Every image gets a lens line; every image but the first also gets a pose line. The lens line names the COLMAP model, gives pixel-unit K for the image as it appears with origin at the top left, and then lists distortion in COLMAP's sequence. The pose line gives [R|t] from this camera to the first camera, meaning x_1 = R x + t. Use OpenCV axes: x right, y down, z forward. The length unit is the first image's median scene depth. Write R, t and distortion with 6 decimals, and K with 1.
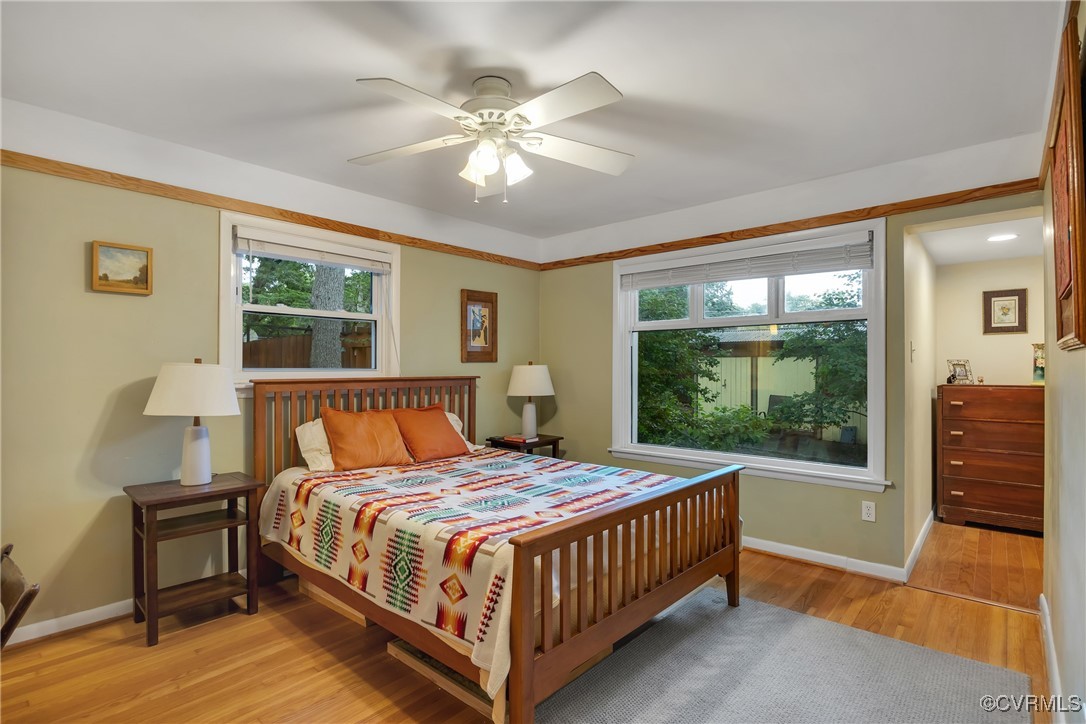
lens RADIAL K [[530.0, 0, 540.7], [0, 530.0, 370.0], [0, 0, 1]] dist [-0.011101, 0.000428]
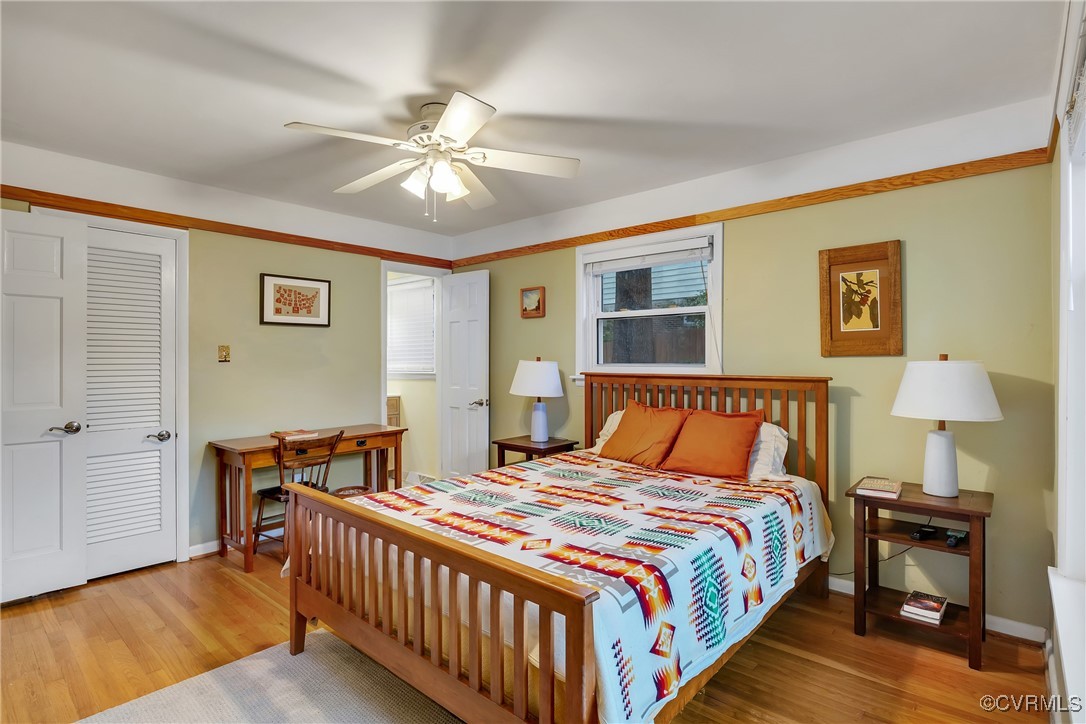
lens RADIAL K [[530.0, 0, 541.9], [0, 530.0, 350.1], [0, 0, 1]] dist [-0.011101, 0.000428]
pose [[0.020615, -0.023967, -0.999500, 0.608165], [-0.008480, 0.999672, -0.024146, -0.003754], [0.999752, 0.008973, 0.020405, 0.717345]]
